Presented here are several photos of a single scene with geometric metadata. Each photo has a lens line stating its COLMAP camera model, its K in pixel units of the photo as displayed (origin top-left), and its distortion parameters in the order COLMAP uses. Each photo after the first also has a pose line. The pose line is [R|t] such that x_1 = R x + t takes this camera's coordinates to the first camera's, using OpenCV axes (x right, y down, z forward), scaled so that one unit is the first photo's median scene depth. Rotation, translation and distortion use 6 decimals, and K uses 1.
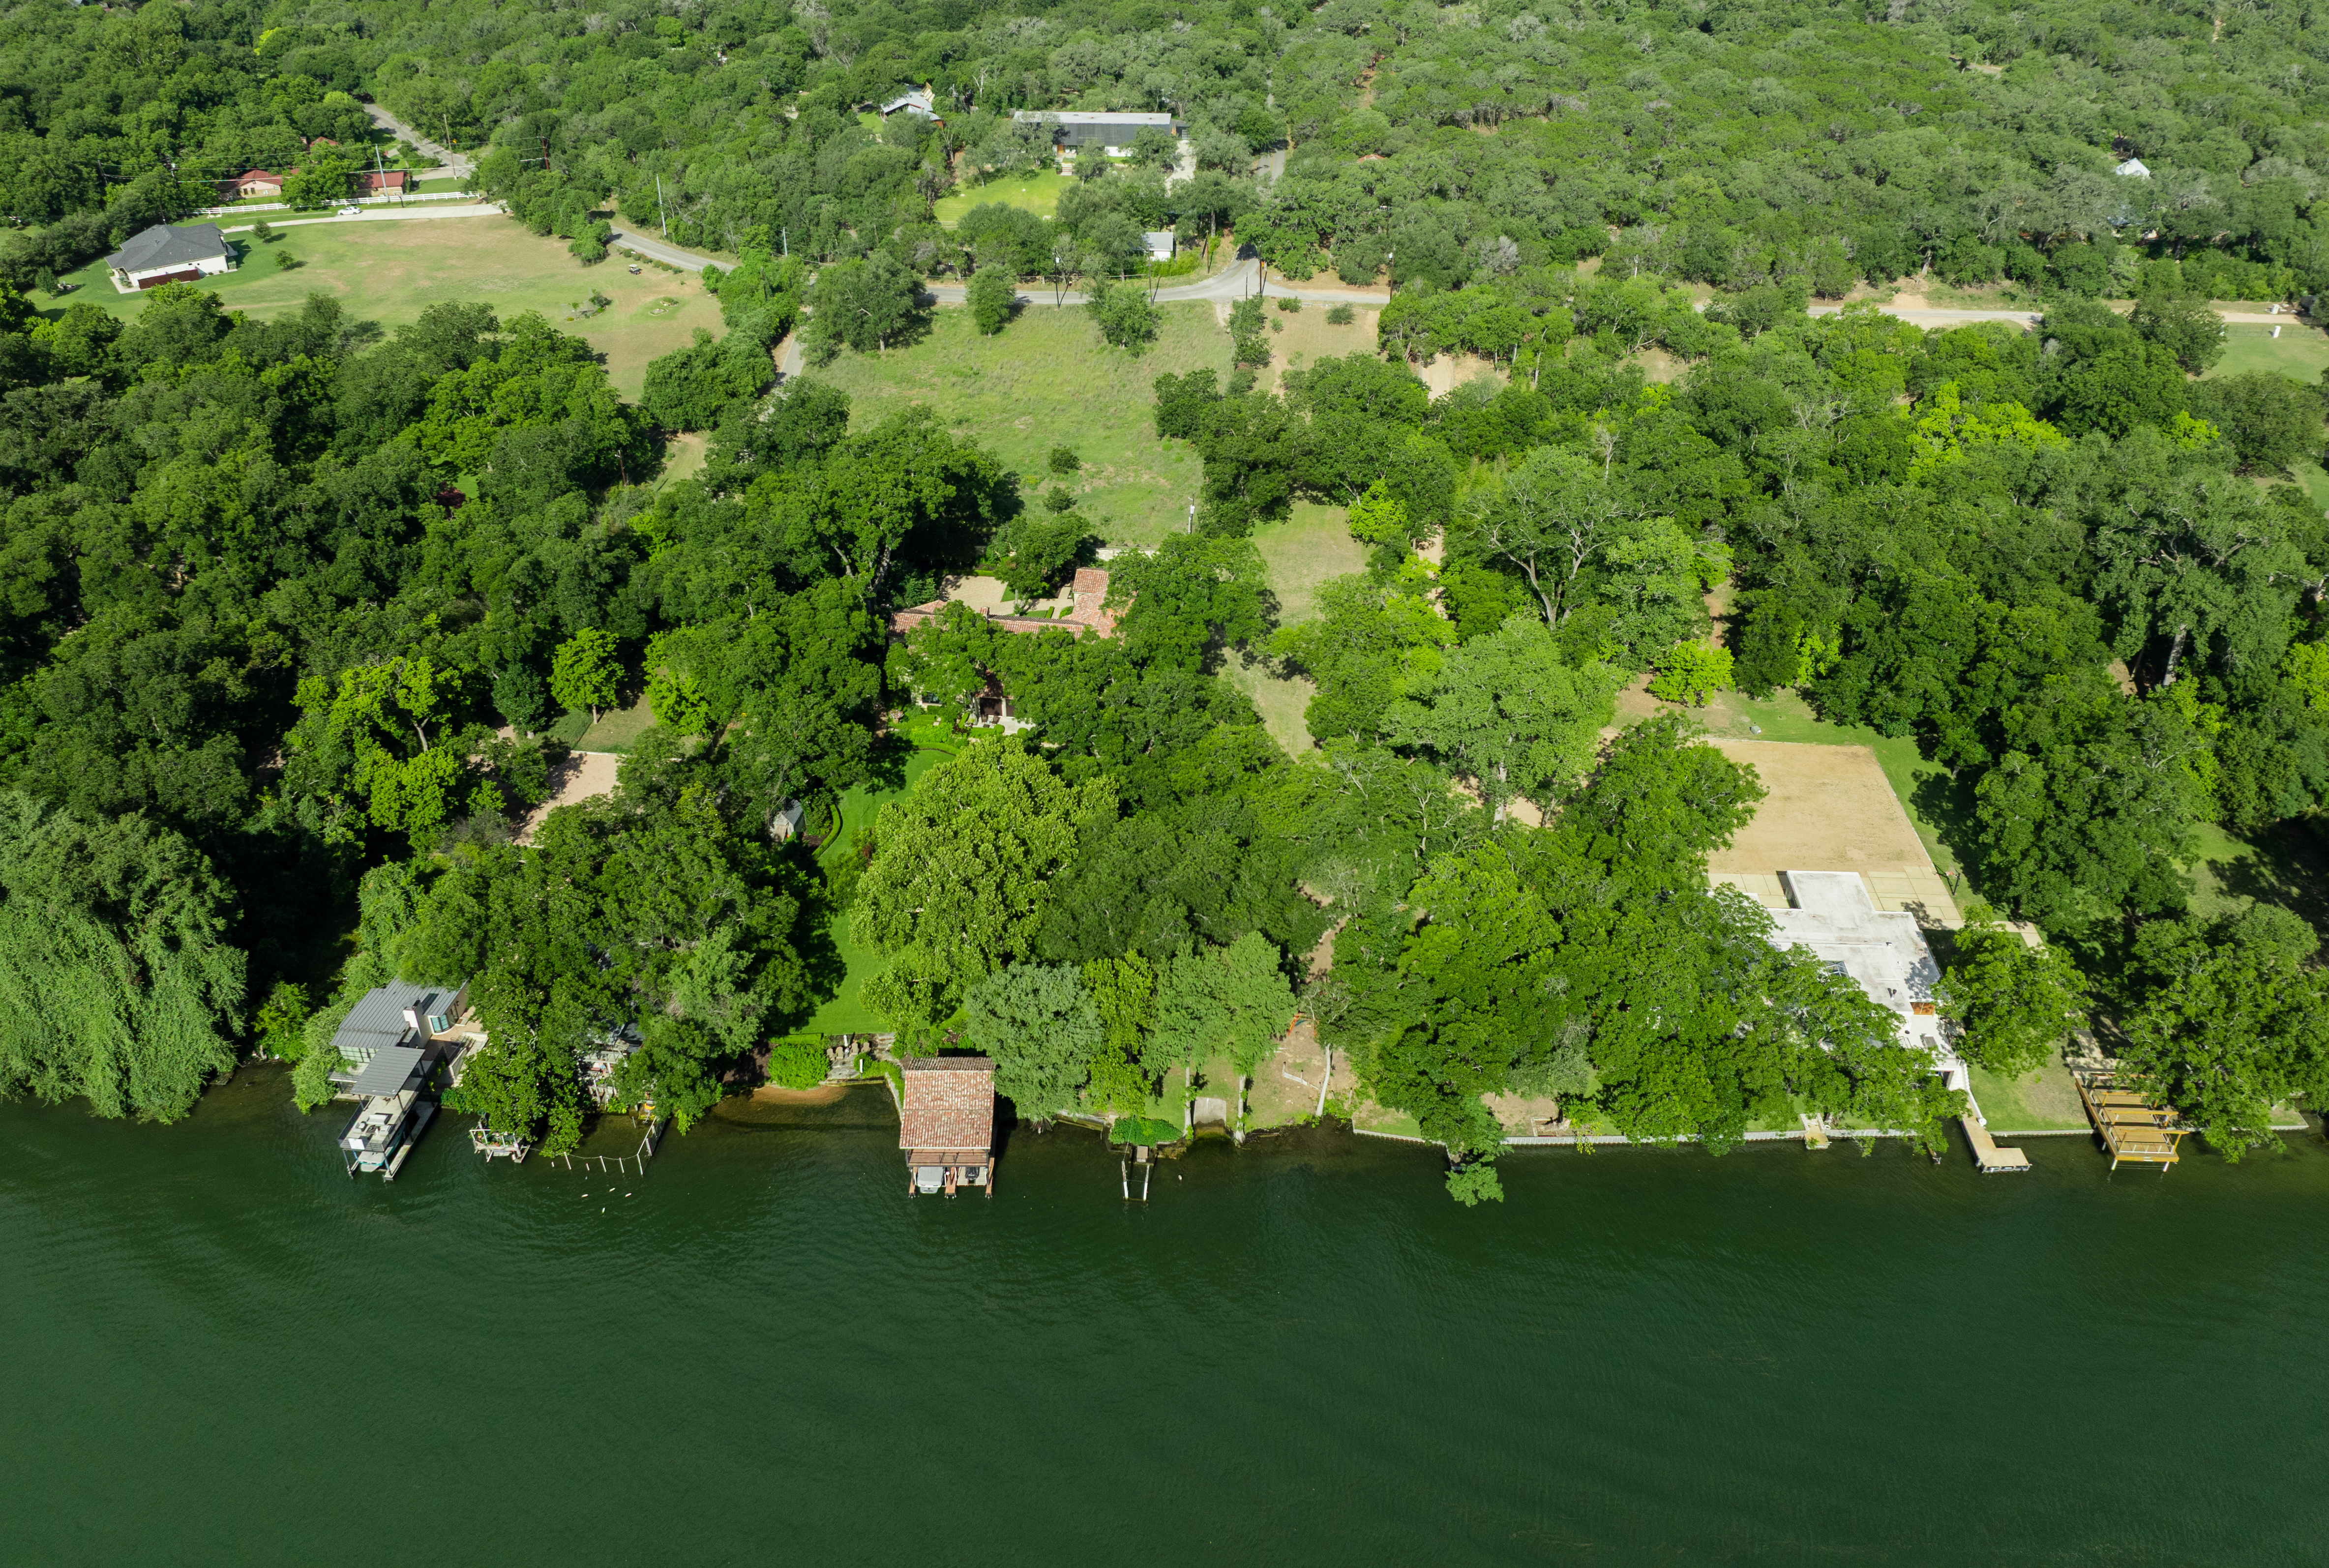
lens RADIAL K [[1848.6, 0, 1167.7], [0, 1848.6, 684.3], [0, 0, 1]] dist [-0.004049, -0.038660]
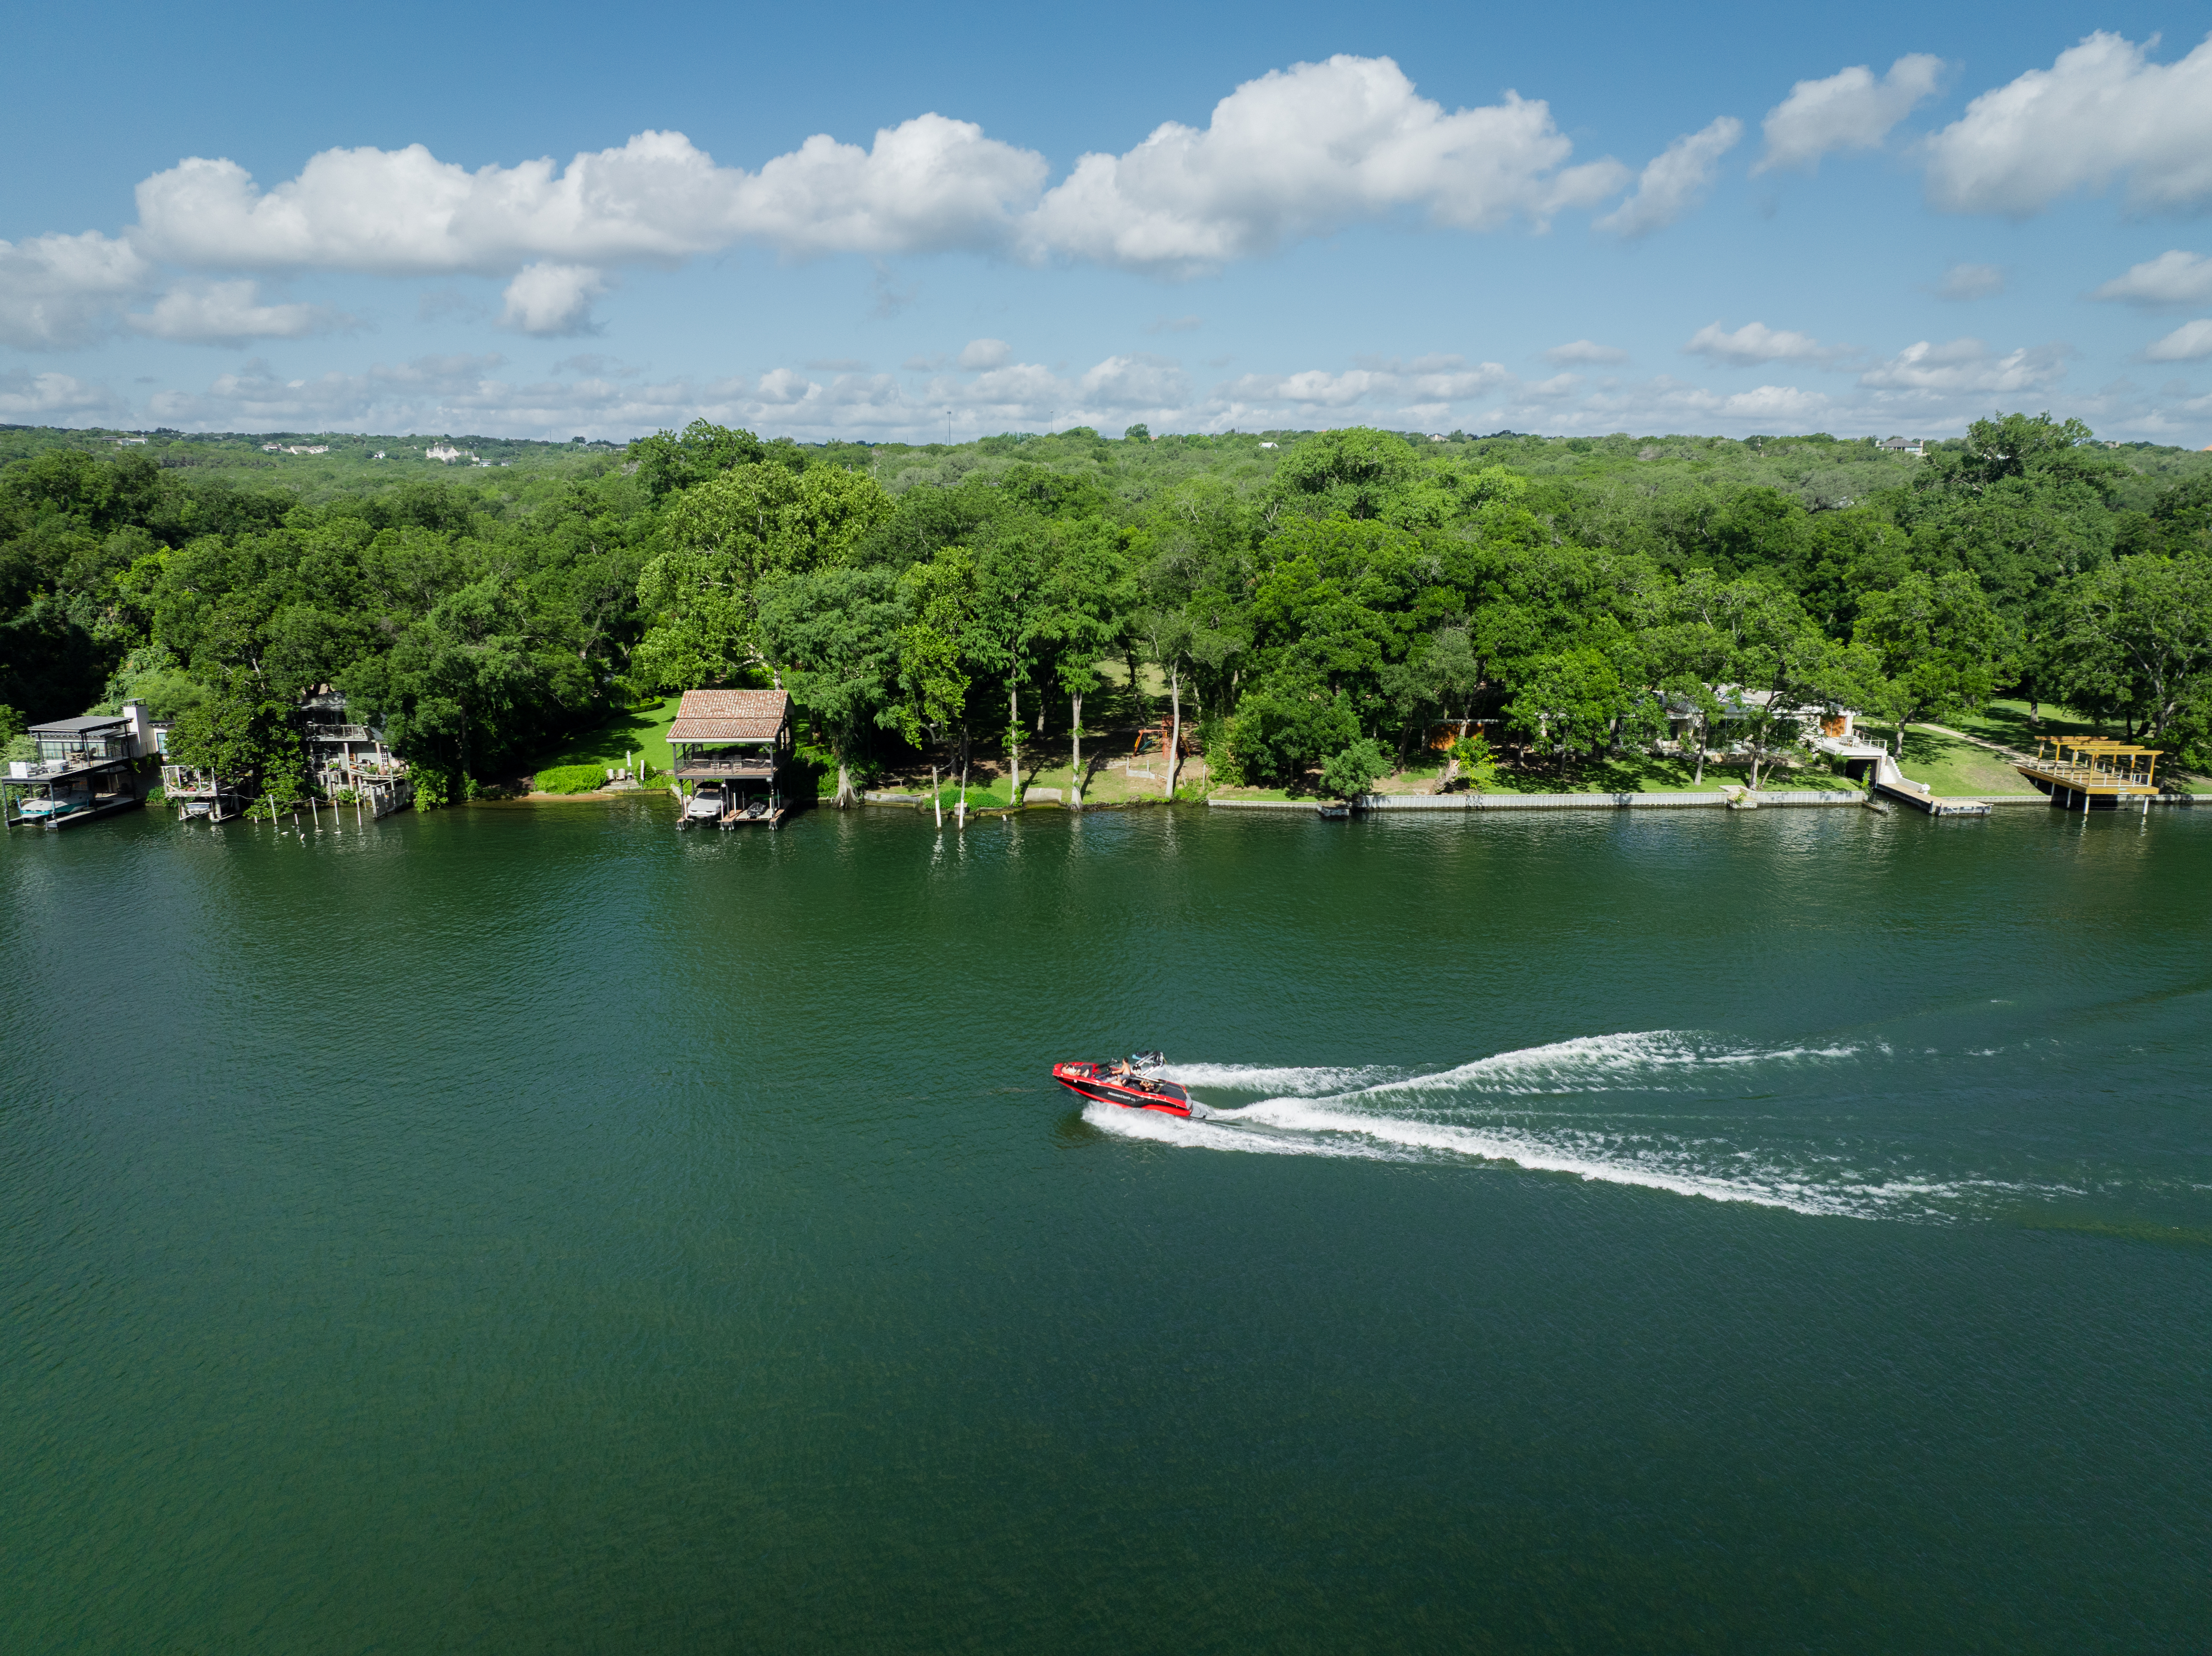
lens RADIAL K [[1577.3, 0, 1106.0], [0, 1577.3, 828.0], [0, 0, 1]] dist [-0.025996, -0.000676]
pose [[0.999523, -0.006666, 0.030144, 0.029584], [0.016568, 0.939714, -0.341561, 0.488670], [-0.026050, 0.341898, 0.939376, 0.308401]]
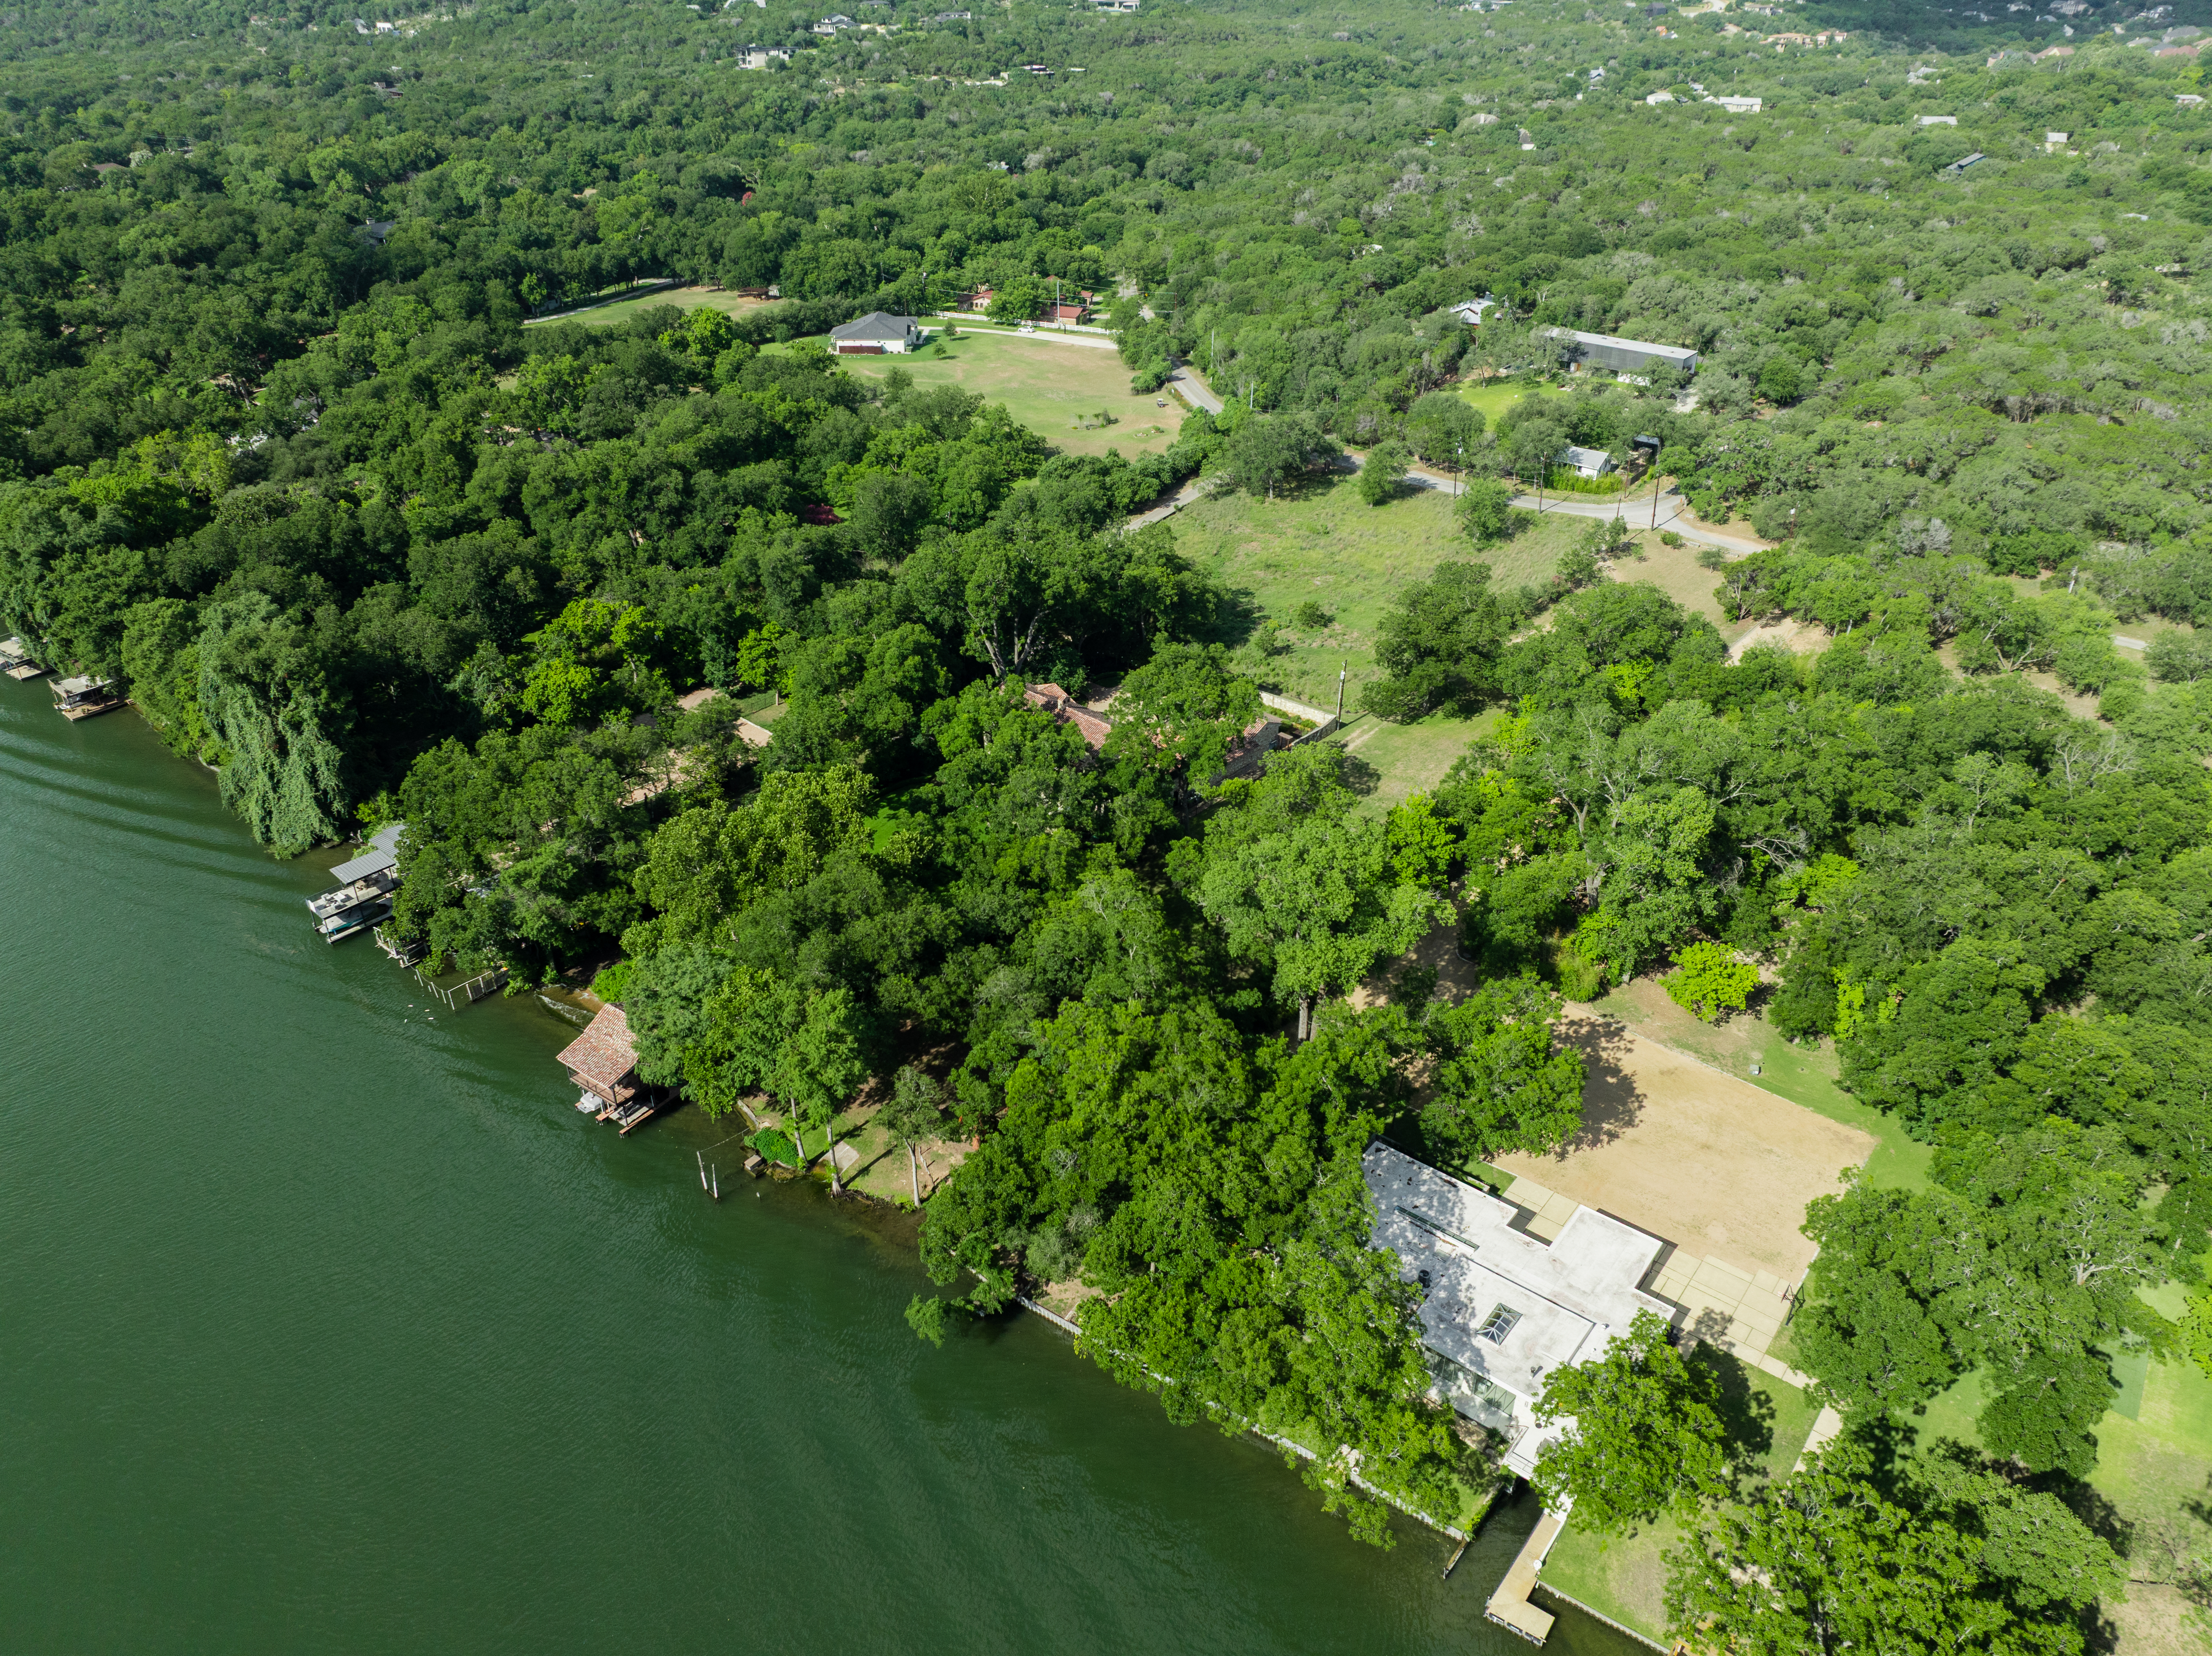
lens RADIAL K [[1577.3, 0, 1106.0], [0, 1577.3, 828.0], [0, 0, 1]] dist [-0.025996, -0.000676]
pose [[0.811564, 0.298472, -0.502272, 0.522073], [-0.307652, 0.949143, 0.066923, -0.048513], [0.496703, 0.100213, 0.862116, 0.293239]]
